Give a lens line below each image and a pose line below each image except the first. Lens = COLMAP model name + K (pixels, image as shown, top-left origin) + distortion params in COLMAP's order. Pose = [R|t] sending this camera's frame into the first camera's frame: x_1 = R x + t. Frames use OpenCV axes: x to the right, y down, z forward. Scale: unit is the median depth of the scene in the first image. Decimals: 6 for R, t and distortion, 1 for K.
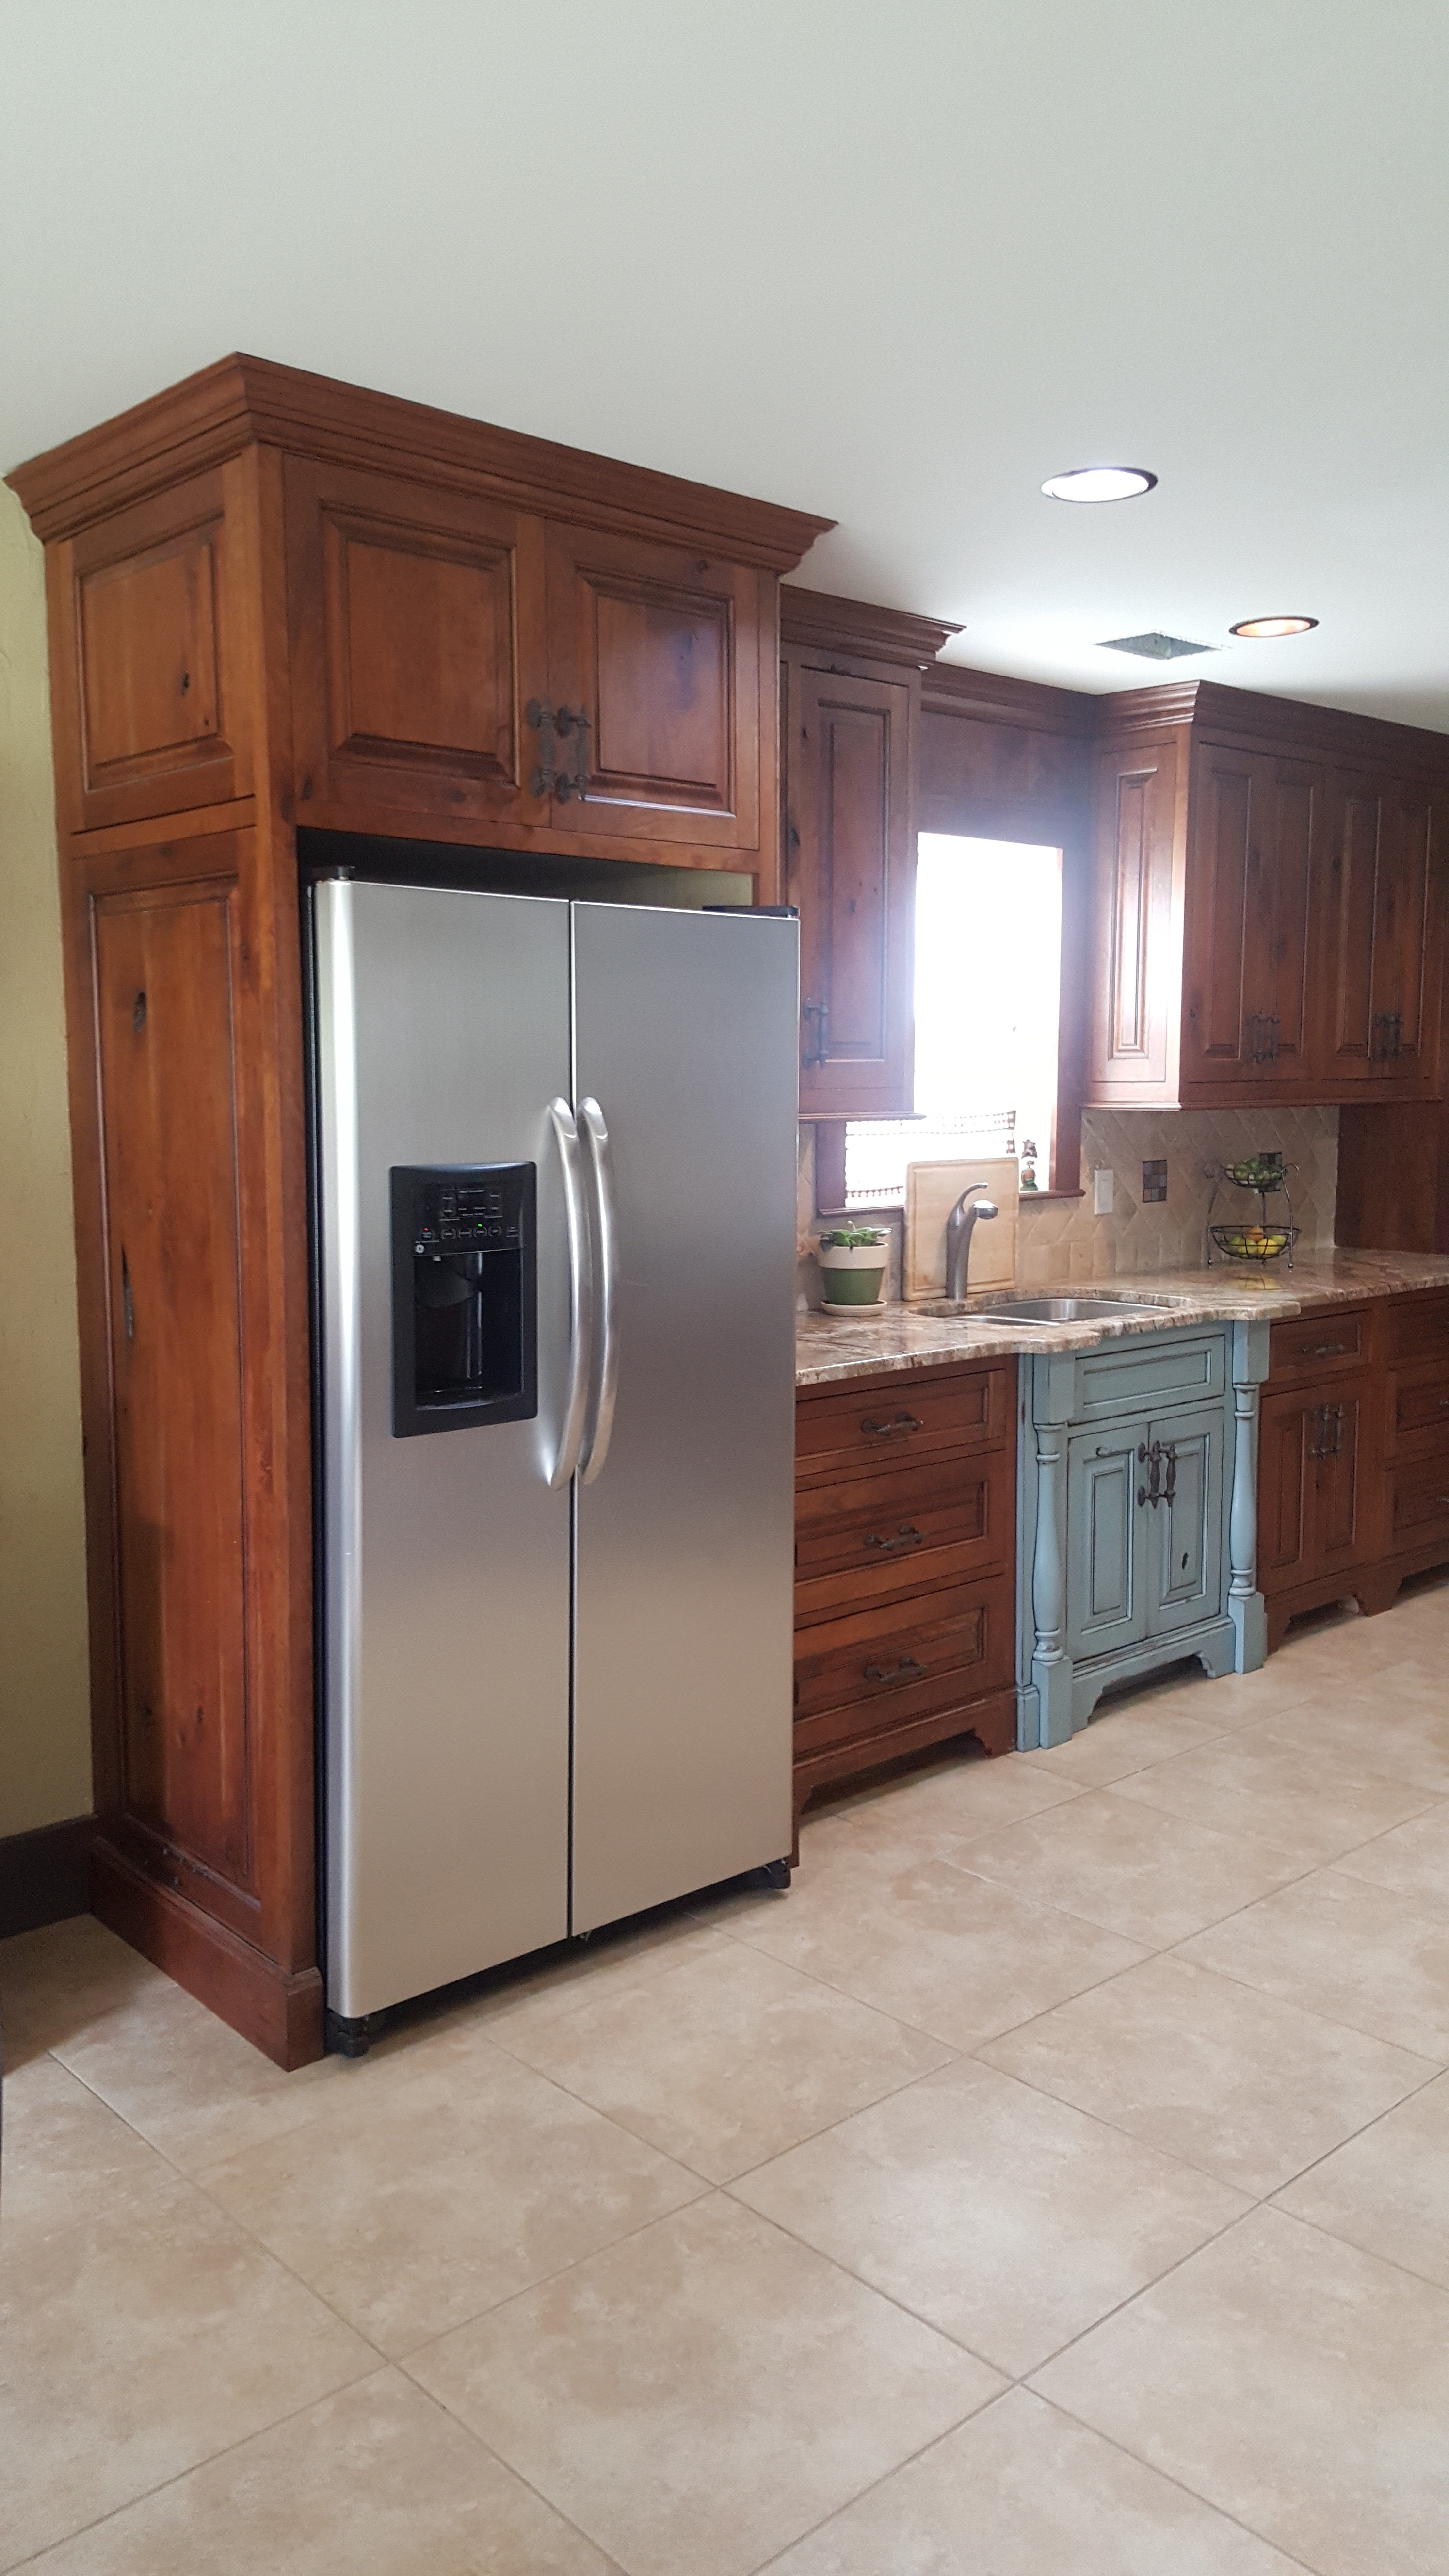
lens RADIAL K [[1881.6, 0, 727.6], [0, 1881.6, 1241.9], [0, 0, 1]] dist [0.159996, -0.241603]
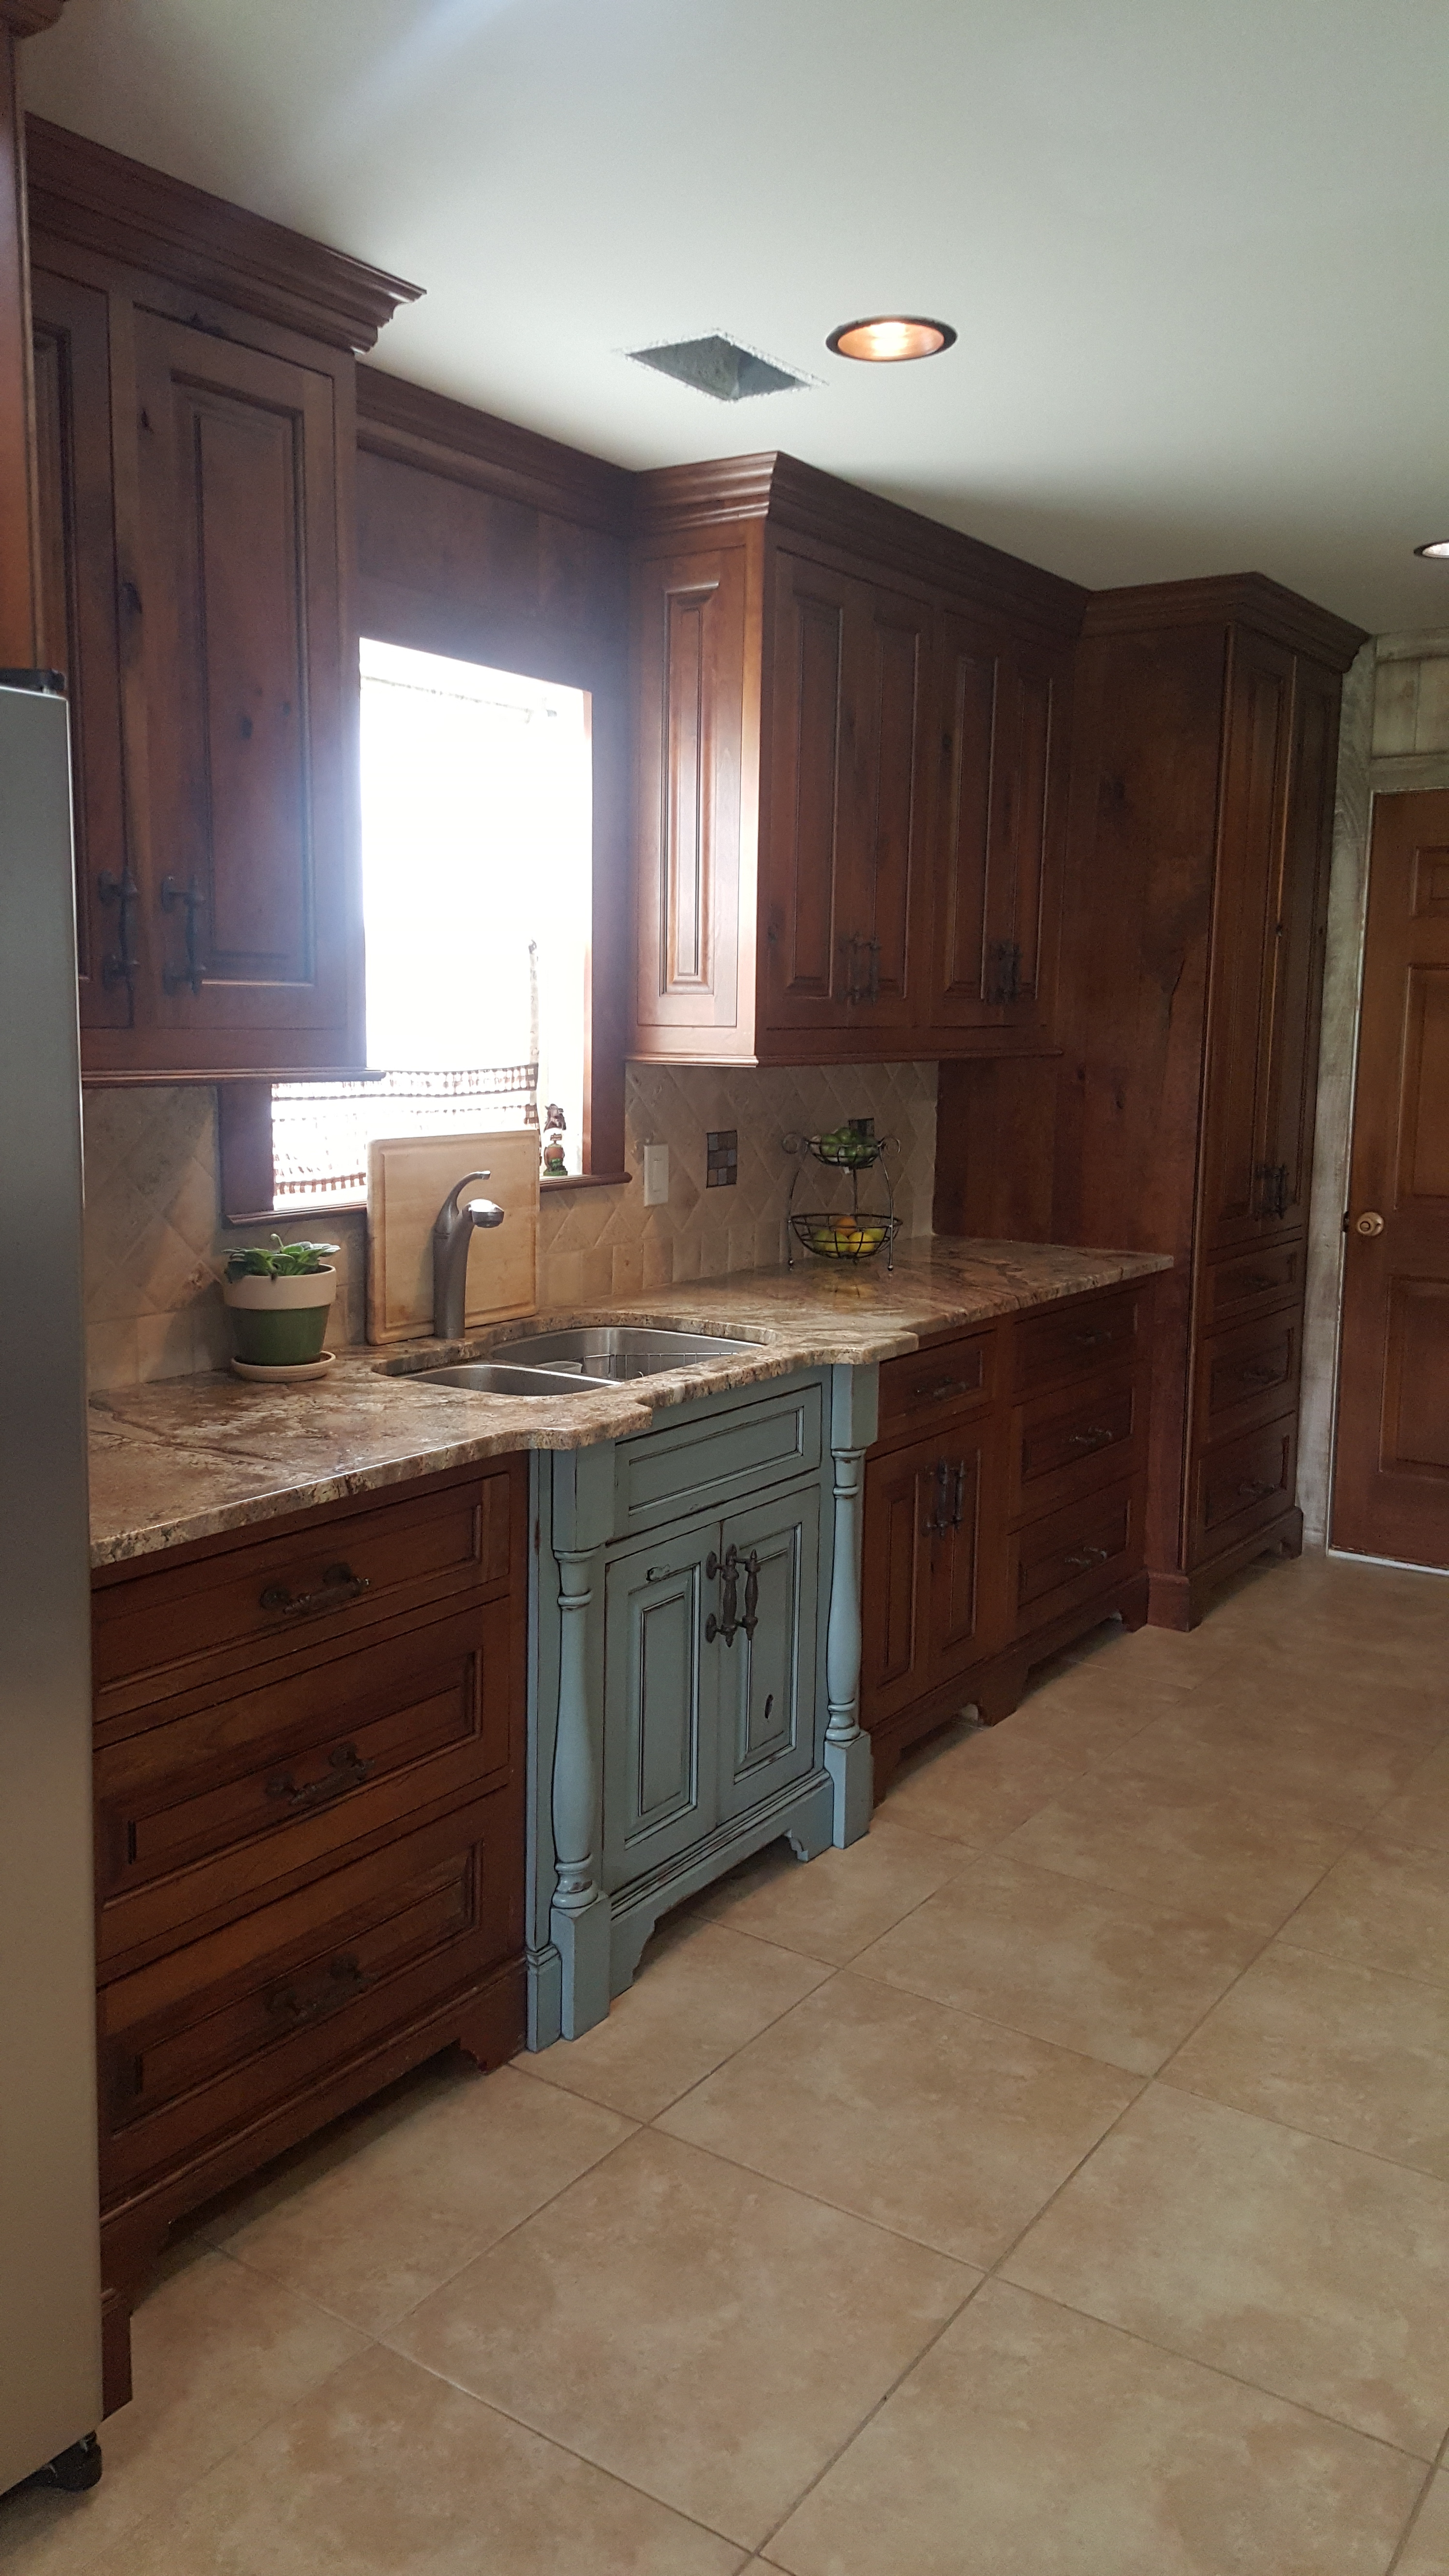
lens RADIAL K [[1881.6, 0, 727.6], [0, 1881.6, 1241.9], [0, 0, 1]] dist [0.159996, -0.241603]
pose [[0.972806, -0.013706, 0.231216, 0.064289], [0.006125, 0.999421, 0.033473, -0.028637], [-0.231541, -0.031147, 0.972326, 0.321688]]
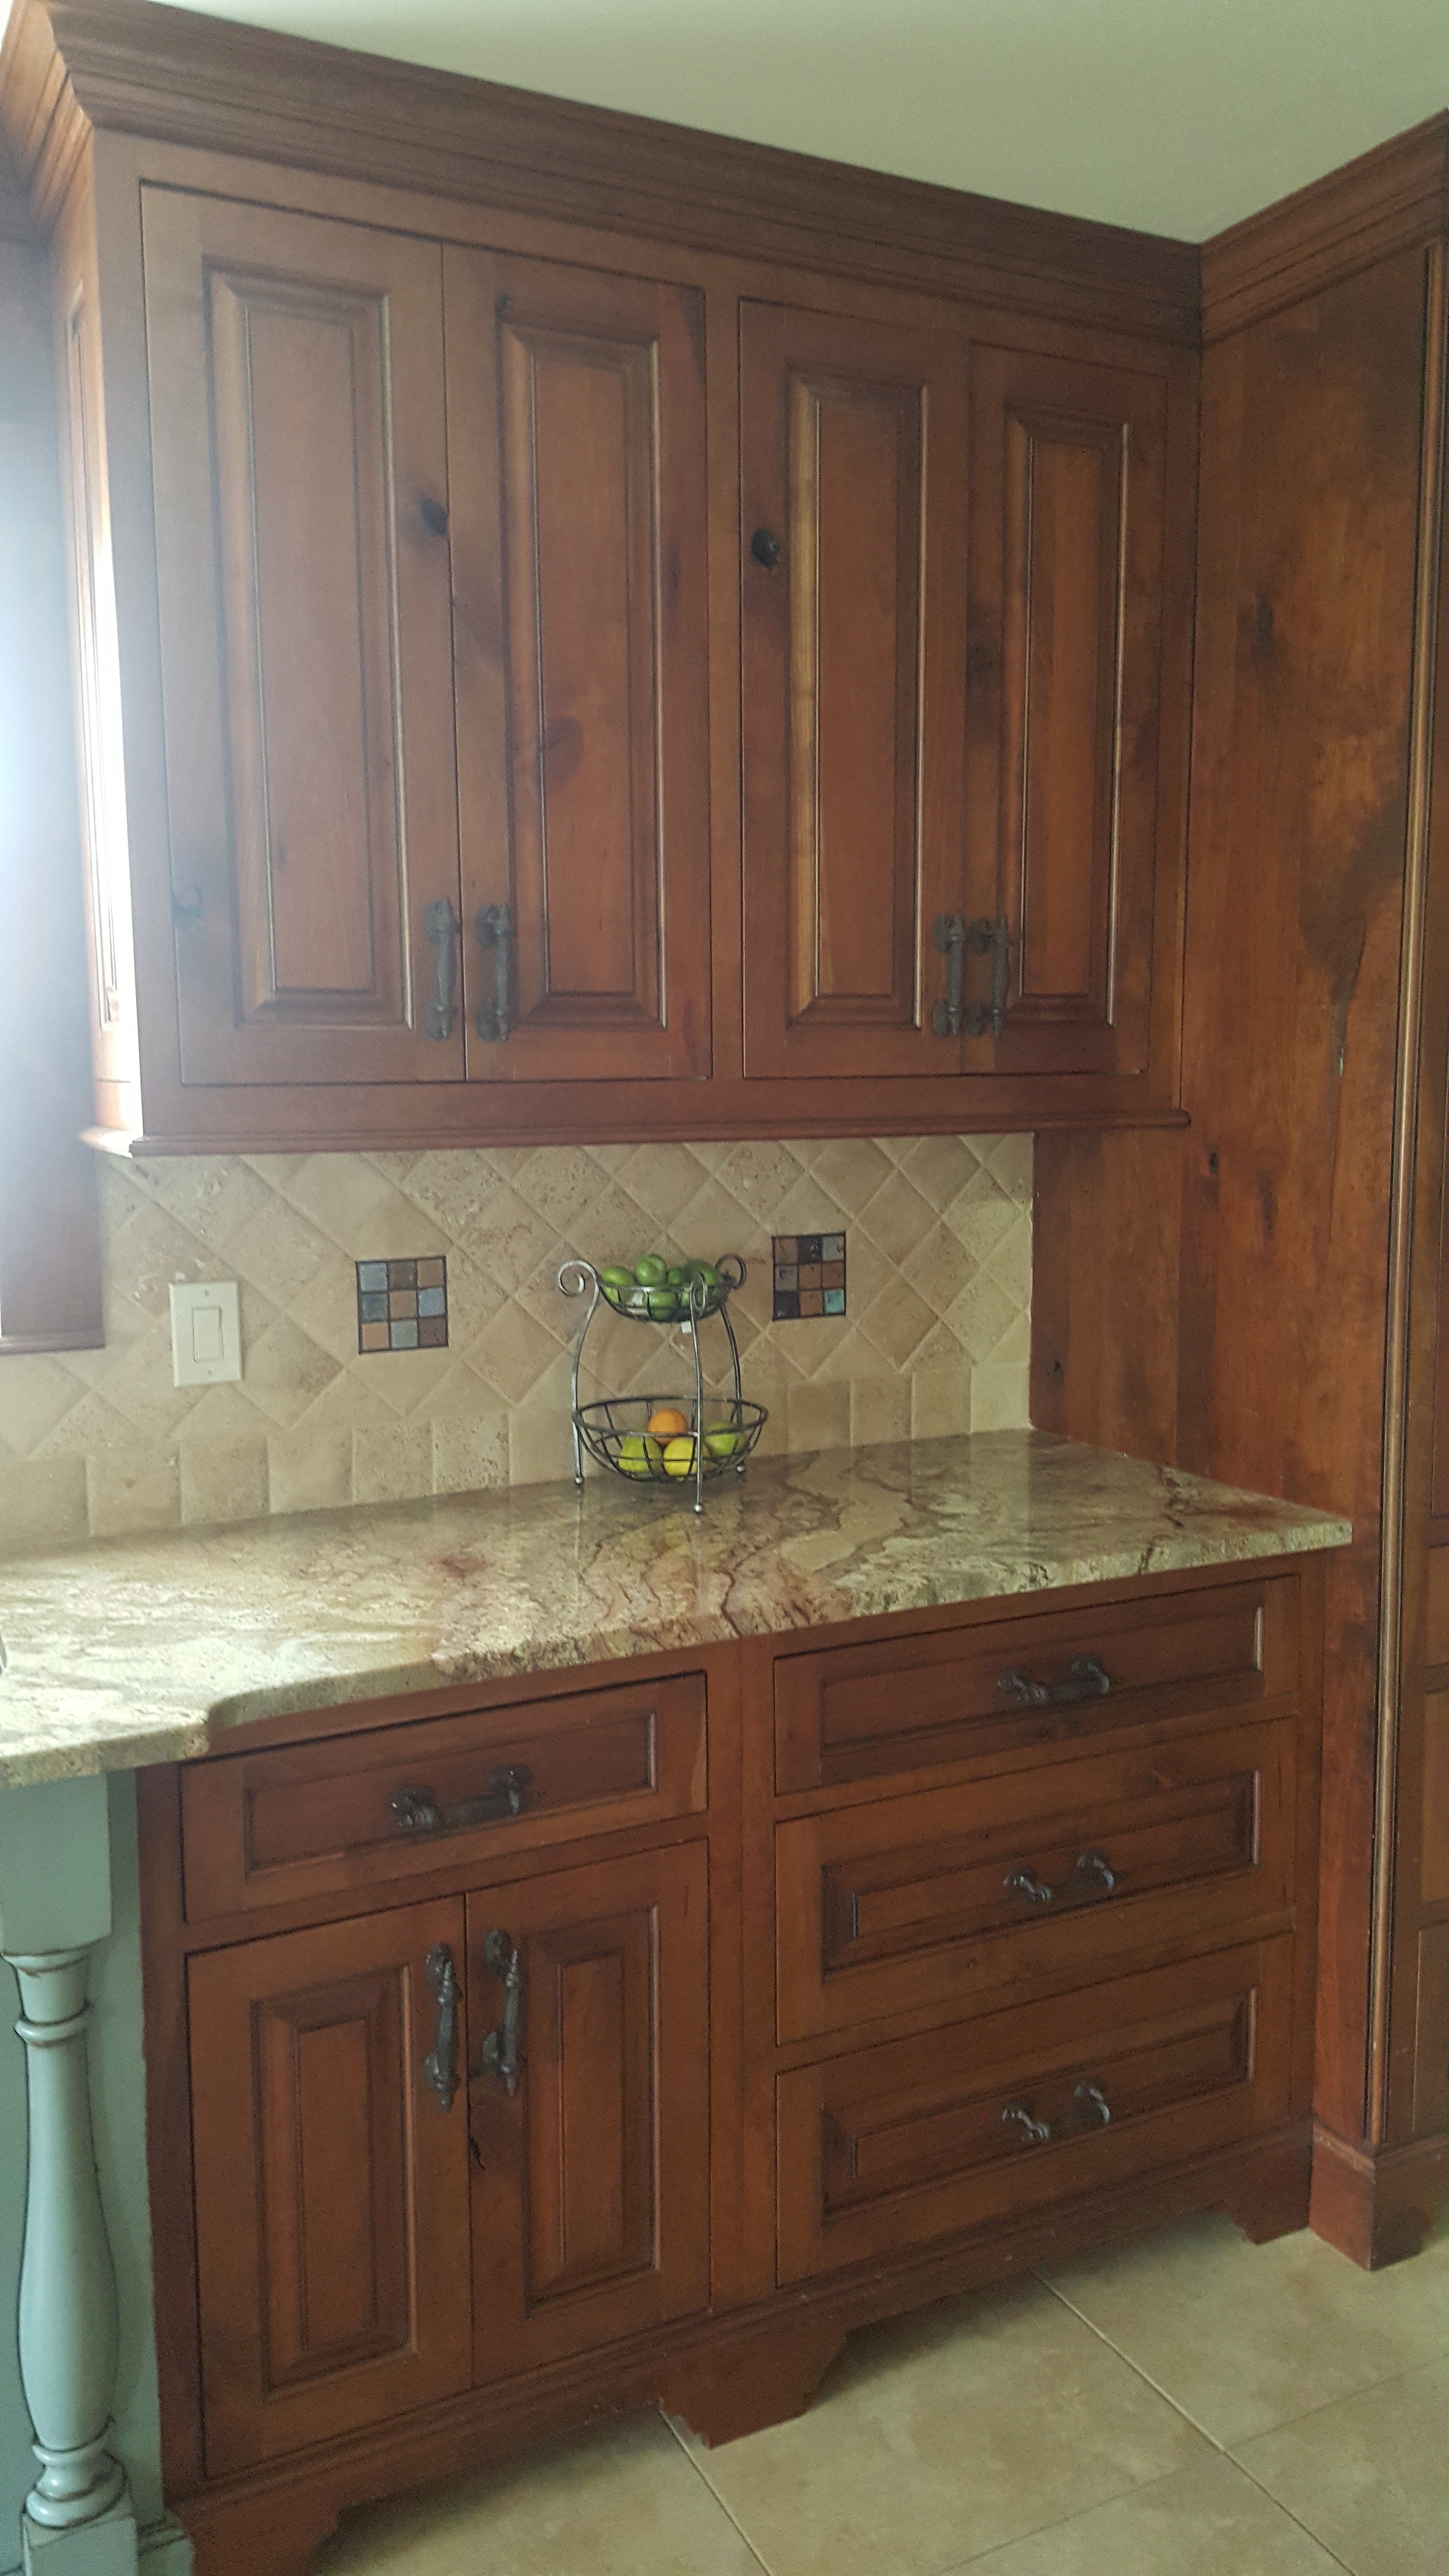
lens RADIAL K [[1854.9, 0, 719.8], [0, 1854.9, 1262.9], [0, 0, 1]] dist [0.072700, -0.079710]
pose [[0.962526, 0.024808, -0.270051, 0.490844], [-0.019569, 0.999565, 0.022075, -0.062726], [0.270481, -0.015964, 0.962593, 0.711146]]
